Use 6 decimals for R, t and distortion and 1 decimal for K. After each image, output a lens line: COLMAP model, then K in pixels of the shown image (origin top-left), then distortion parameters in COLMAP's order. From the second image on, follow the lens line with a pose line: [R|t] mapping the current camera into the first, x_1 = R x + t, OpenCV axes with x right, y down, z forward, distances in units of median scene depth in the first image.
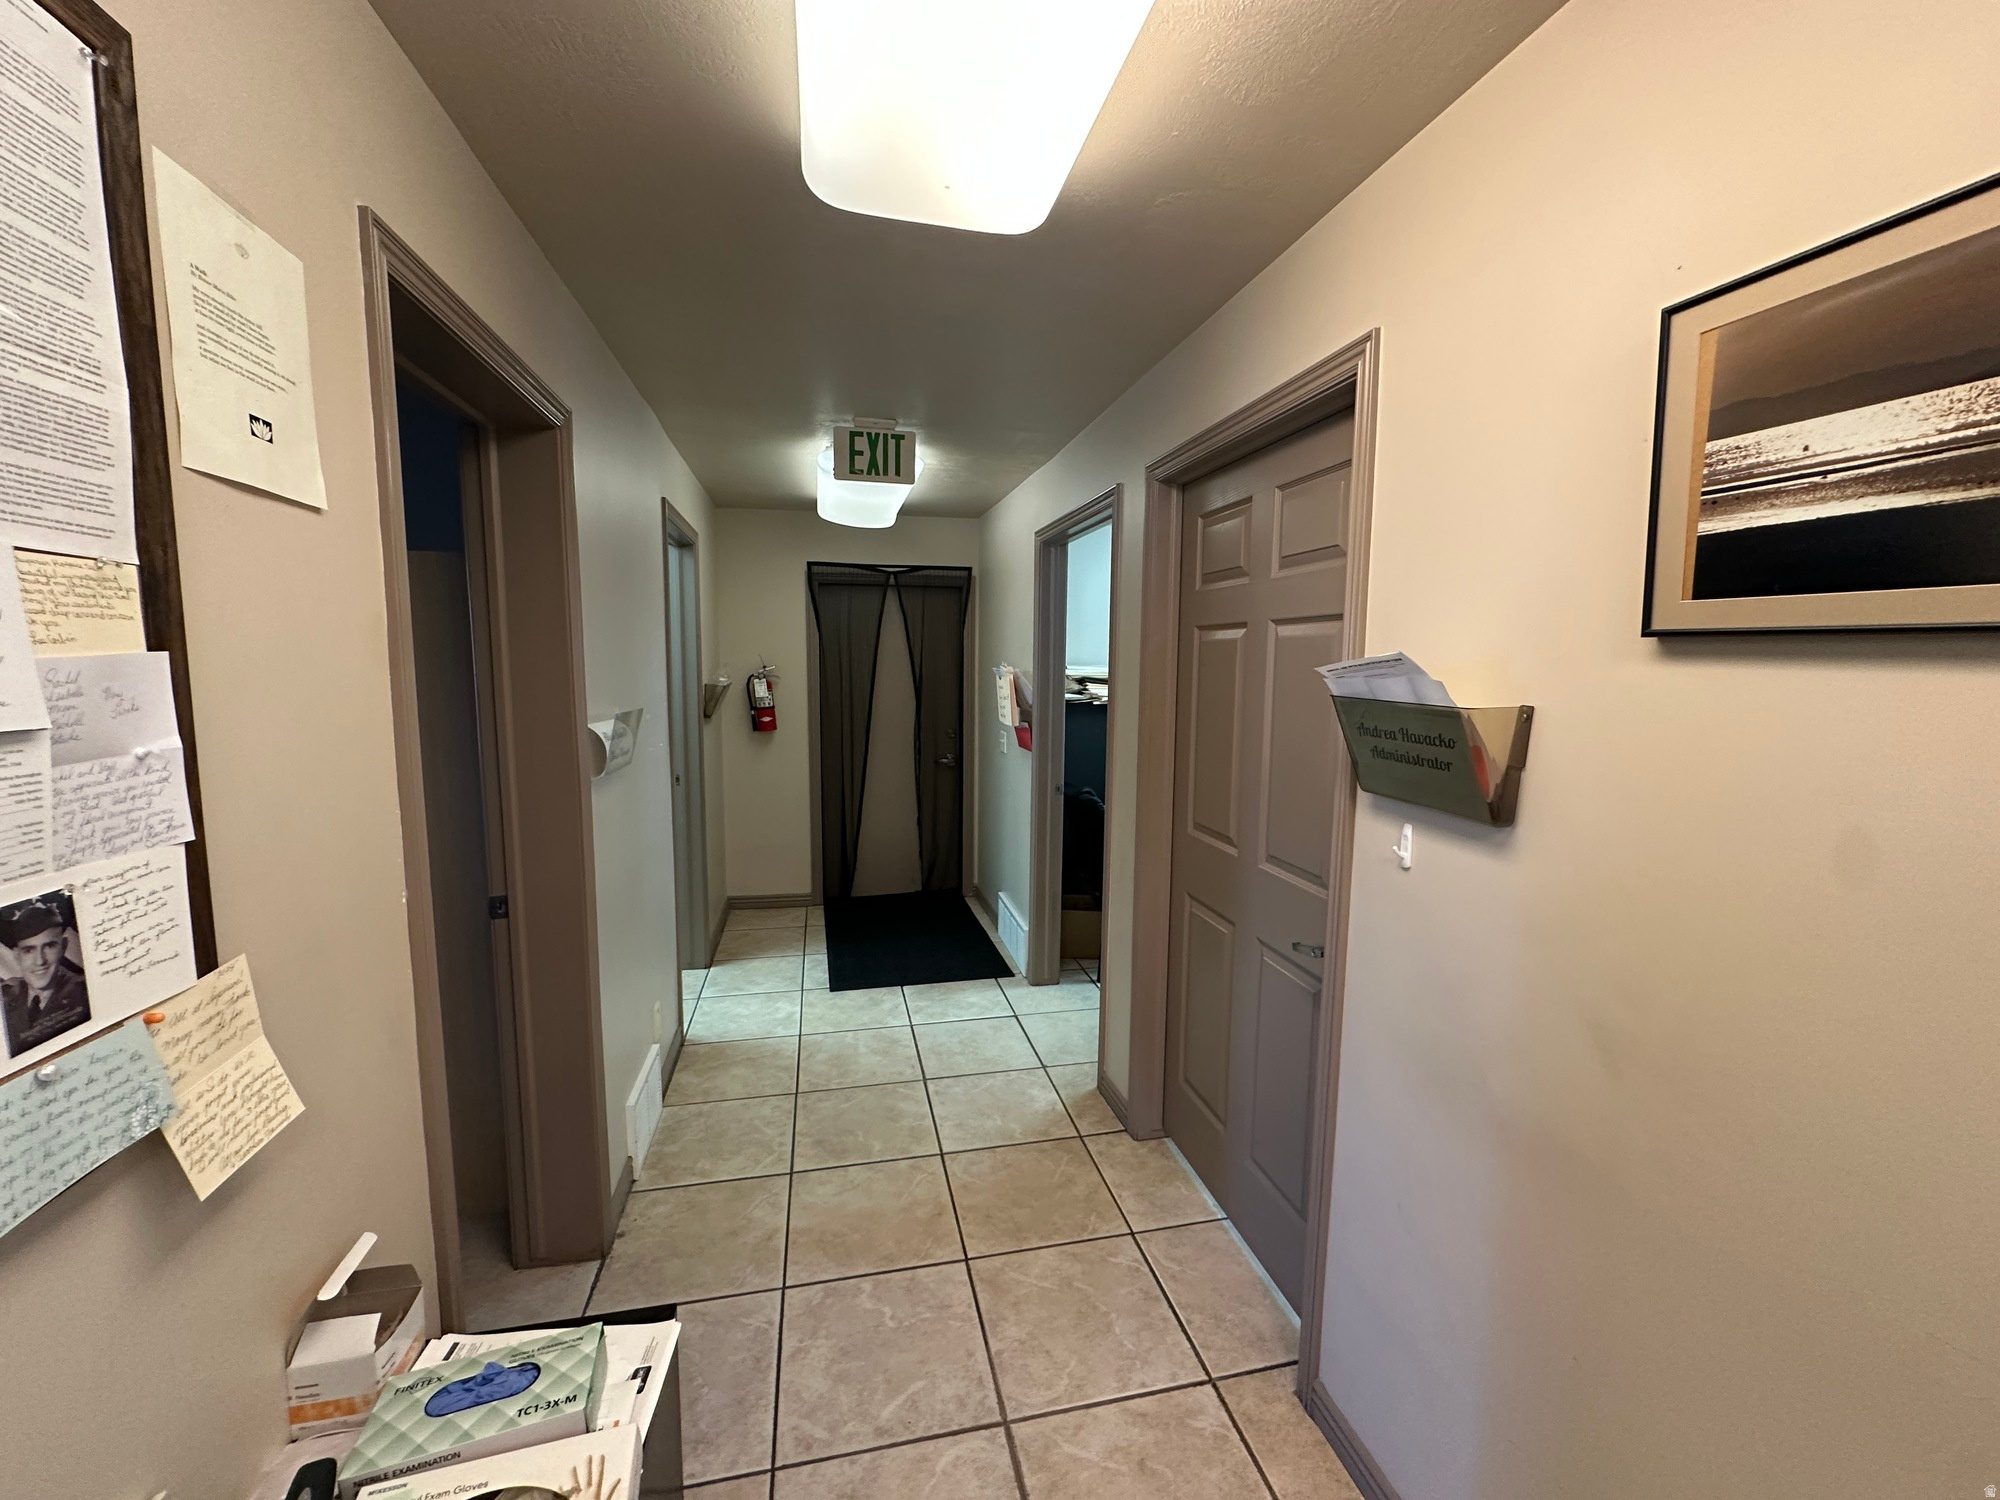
lens RADIAL K [[796.7, 0, 1001.0], [0, 796.7, 750.2], [0, 0, 1]] dist [0.000393, 0.000030]
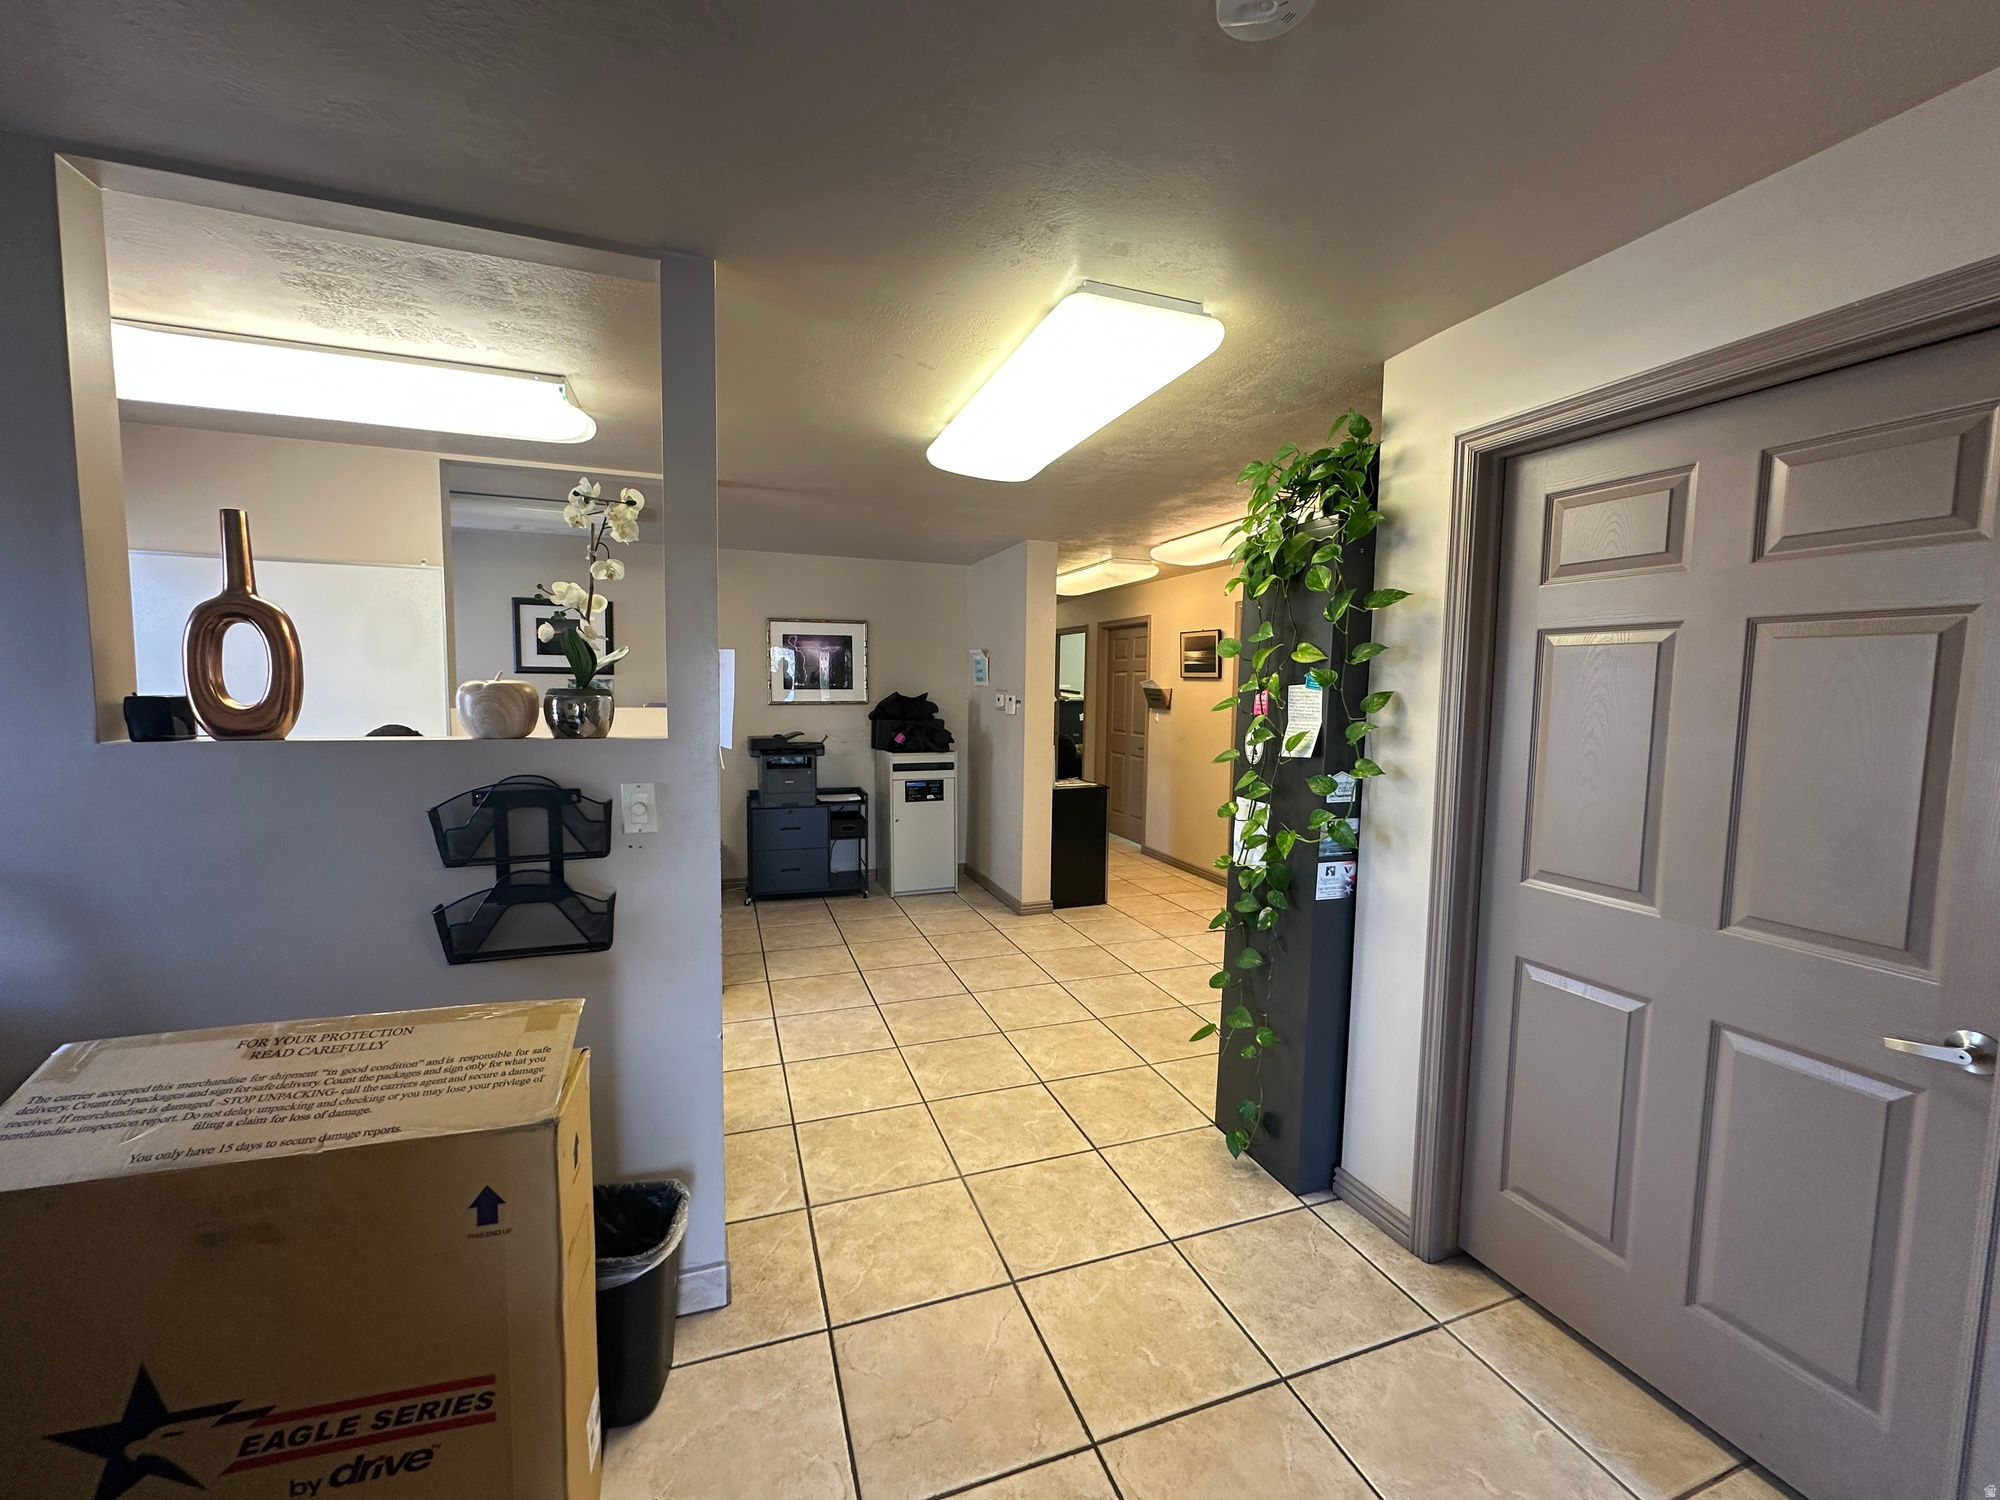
lens RADIAL K [[796.7, 0, 997.0], [0, 796.7, 745.6], [0, 0, 1]] dist [0.000393, 0.000030]
pose [[0.993322, -0.000906, 0.115375, -1.022420], [0.003149, 0.999810, -0.019260, 0.373872], [-0.115336, 0.019495, 0.993135, -3.700411]]
